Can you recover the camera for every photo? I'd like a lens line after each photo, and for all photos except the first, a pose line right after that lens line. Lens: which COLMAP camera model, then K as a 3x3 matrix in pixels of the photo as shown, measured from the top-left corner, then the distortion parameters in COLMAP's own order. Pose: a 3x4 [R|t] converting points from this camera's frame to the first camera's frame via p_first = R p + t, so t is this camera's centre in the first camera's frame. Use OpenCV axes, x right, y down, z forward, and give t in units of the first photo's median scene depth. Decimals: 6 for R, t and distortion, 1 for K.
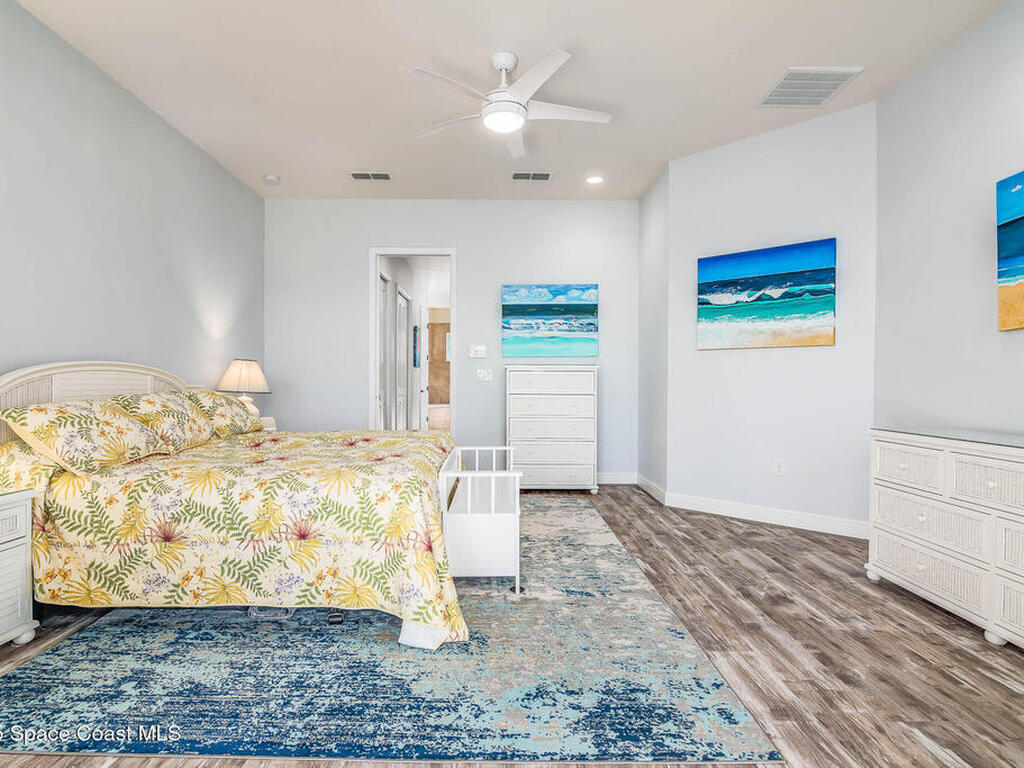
lens RADIAL K [[561.5, 0, 512.0], [0, 561.5, 384.0], [0, 0, 1]] dist [0.001955, -0.000583]
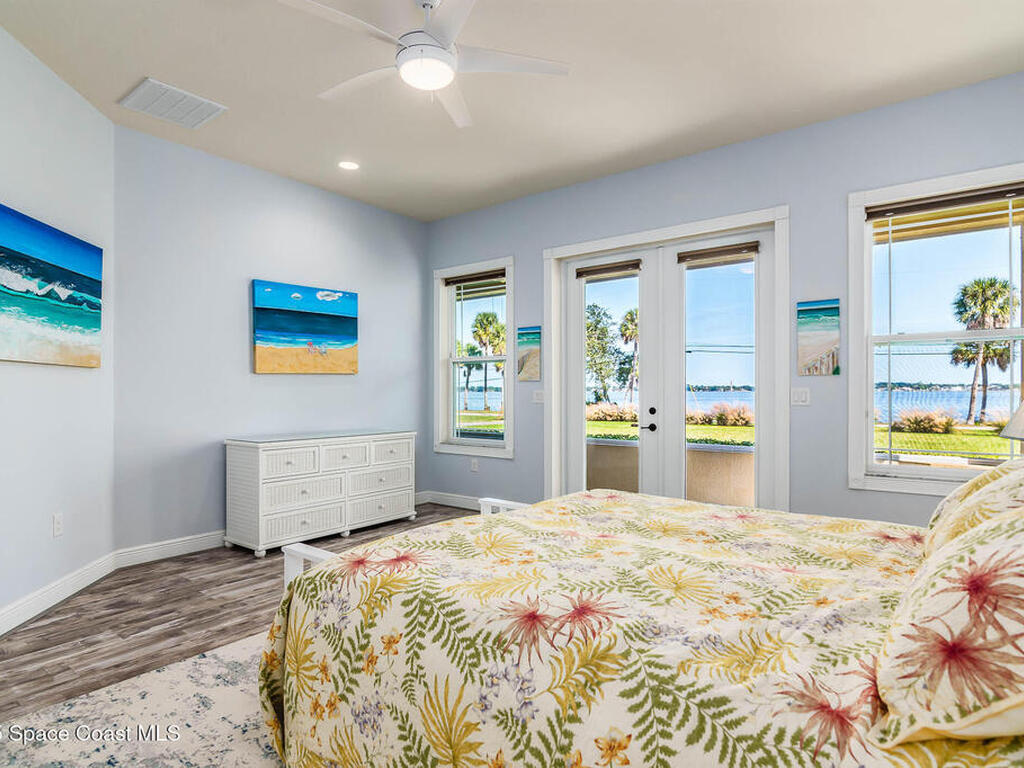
lens RADIAL K [[589.3, 0, 485.4], [0, 589.3, 389.7], [0, 0, 1]] dist [-0.003843, -0.001661]
pose [[-0.766183, -0.000236, 0.642622, -0.491740], [0.001730, 0.999996, 0.002429, -0.034952], [-0.642620, 0.002973, -0.766179, 1.300072]]
